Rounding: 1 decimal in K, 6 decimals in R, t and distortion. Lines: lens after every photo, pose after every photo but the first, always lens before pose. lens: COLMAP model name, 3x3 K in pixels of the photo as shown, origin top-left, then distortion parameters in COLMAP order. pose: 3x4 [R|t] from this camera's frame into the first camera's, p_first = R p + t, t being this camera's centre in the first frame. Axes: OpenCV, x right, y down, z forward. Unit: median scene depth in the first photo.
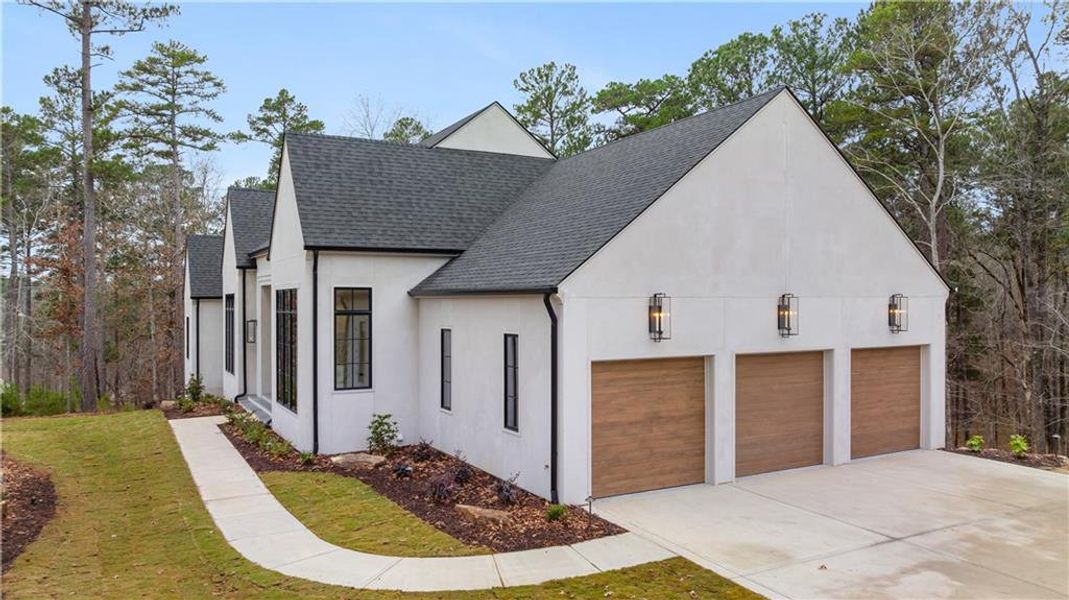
lens RADIAL K [[762.8, 0, 540.1], [0, 762.8, 301.5], [0, 0, 1]] dist [-0.011375, 0.004018]
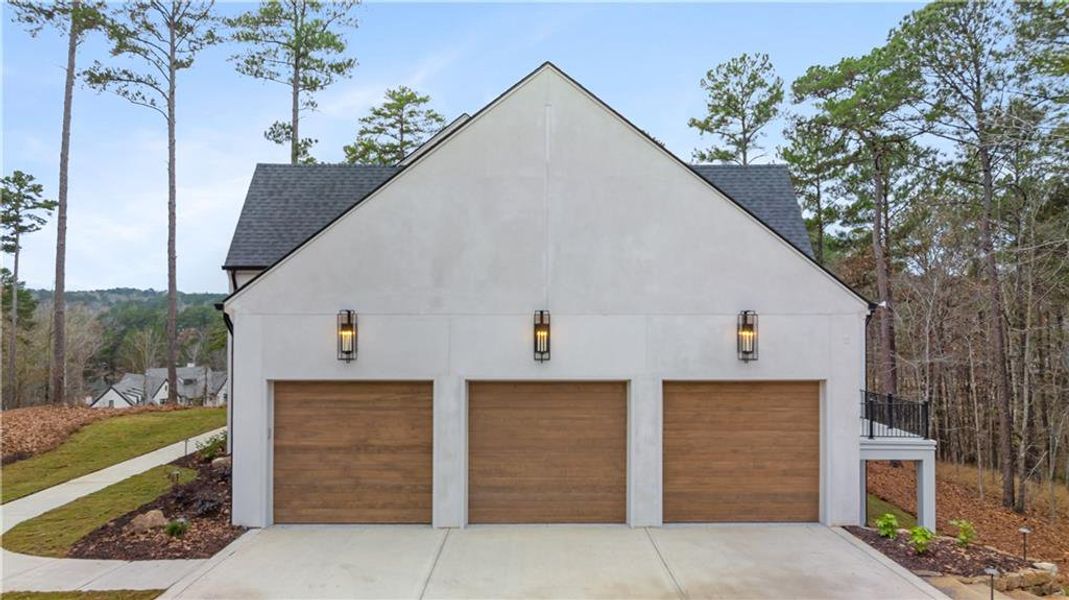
lens RADIAL K [[762.8, 0, 536.9], [0, 762.8, 300.4], [0, 0, 1]] dist [-0.011375, 0.004018]
pose [[0.881932, -0.003923, -0.471360, 0.665128], [-0.004422, 0.999852, -0.016597, -0.007007], [0.471356, 0.016722, 0.881785, 0.245367]]
